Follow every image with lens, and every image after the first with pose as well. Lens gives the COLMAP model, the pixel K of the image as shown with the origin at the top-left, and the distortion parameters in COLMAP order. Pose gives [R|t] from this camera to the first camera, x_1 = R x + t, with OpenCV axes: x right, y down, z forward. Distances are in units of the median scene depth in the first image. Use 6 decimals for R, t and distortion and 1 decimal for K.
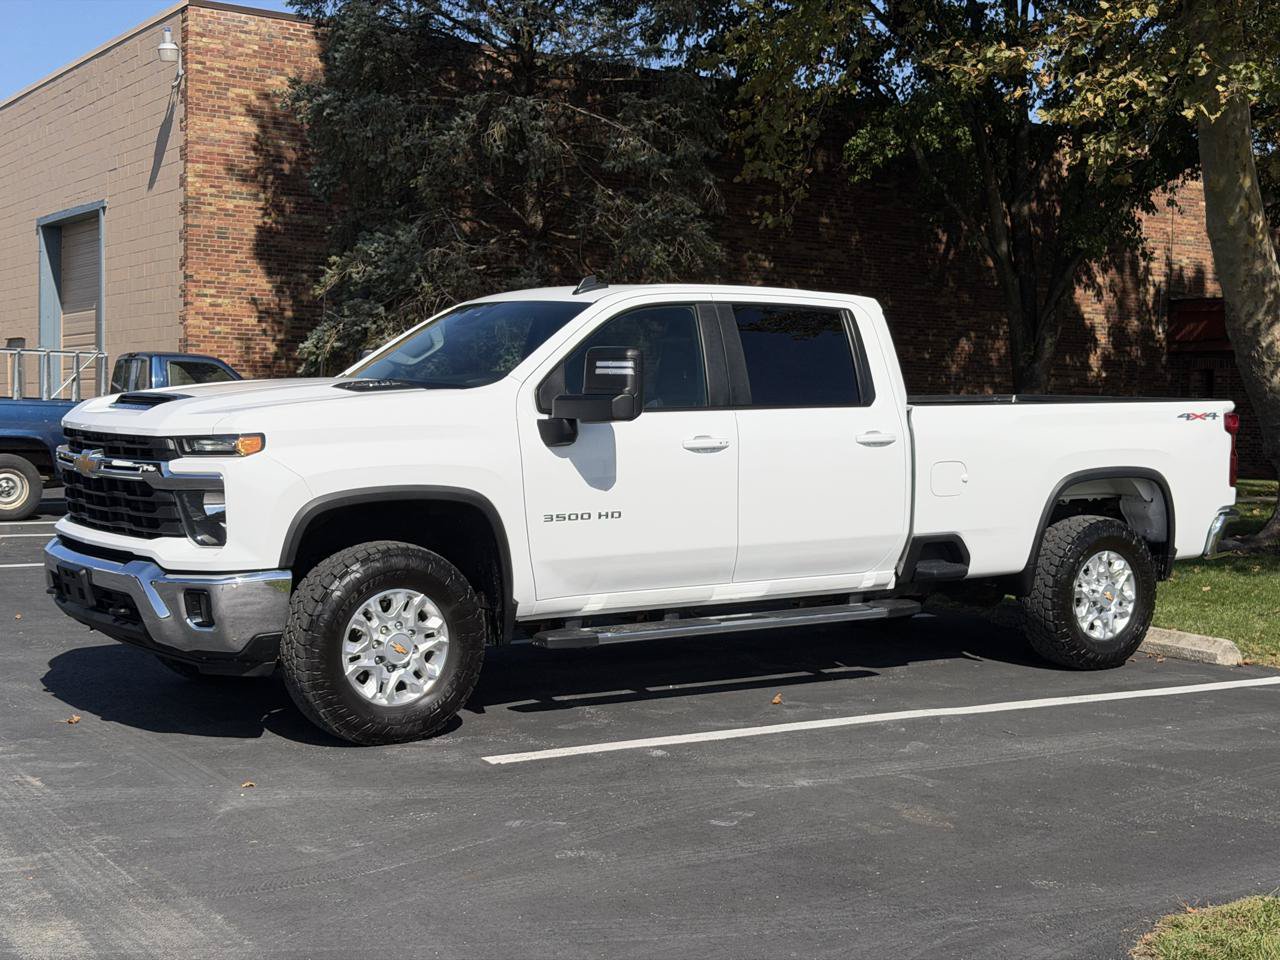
lens RADIAL K [[1741.2, 0, 635.5], [0, 1741.2, 481.4], [0, 0, 1]] dist [0.187815, -0.339099]
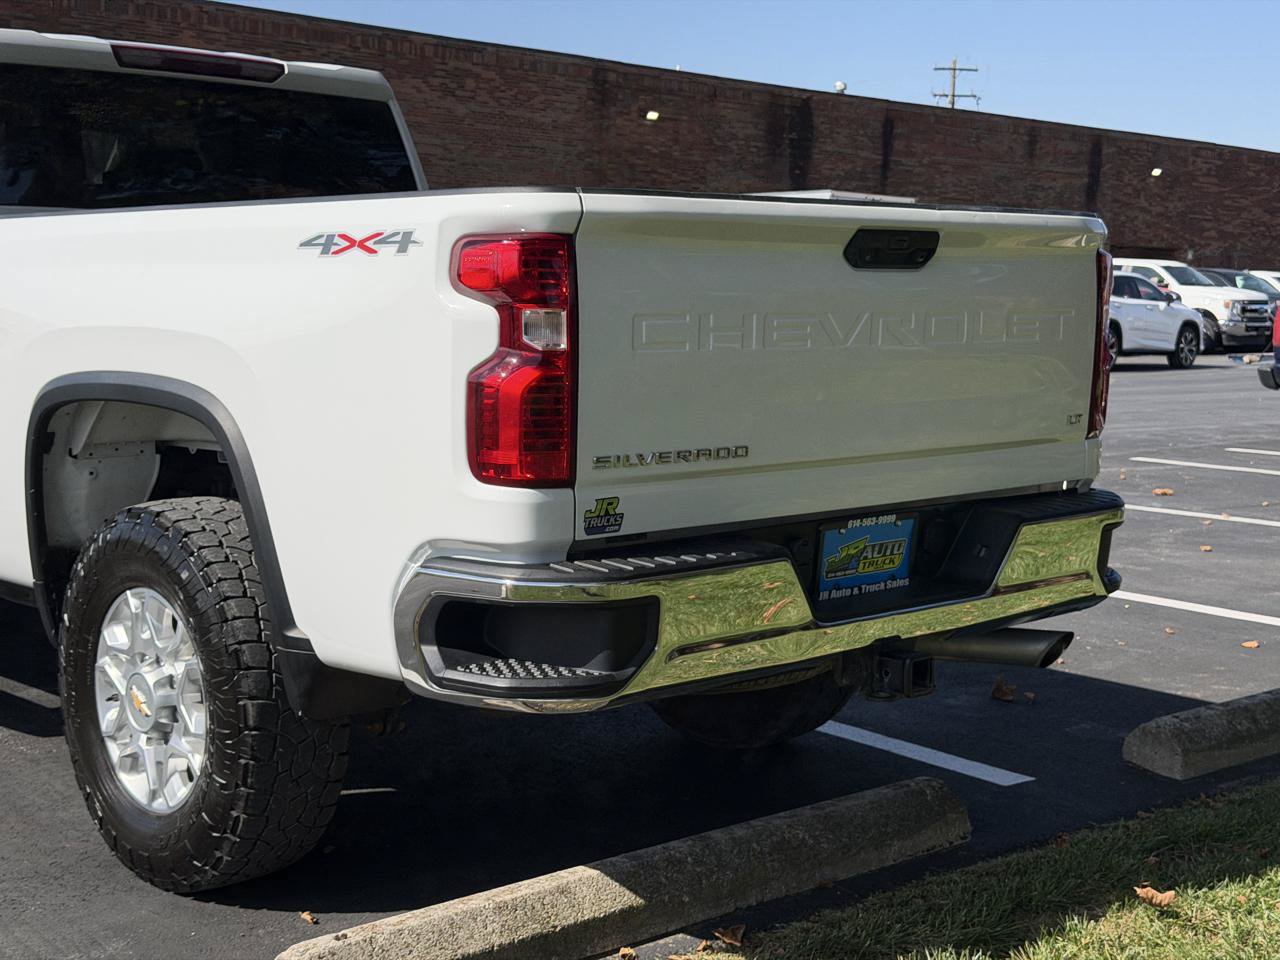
lens RADIAL K [[1741.2, 0, 635.5], [0, 1741.2, 481.4], [0, 0, 1]] dist [0.187815, -0.339099]
pose [[0.161328, 0.096079, -0.982213, 0.642257], [-0.070618, 0.993822, 0.085616, -0.024591], [0.984371, 0.055550, 0.167117, 0.999015]]
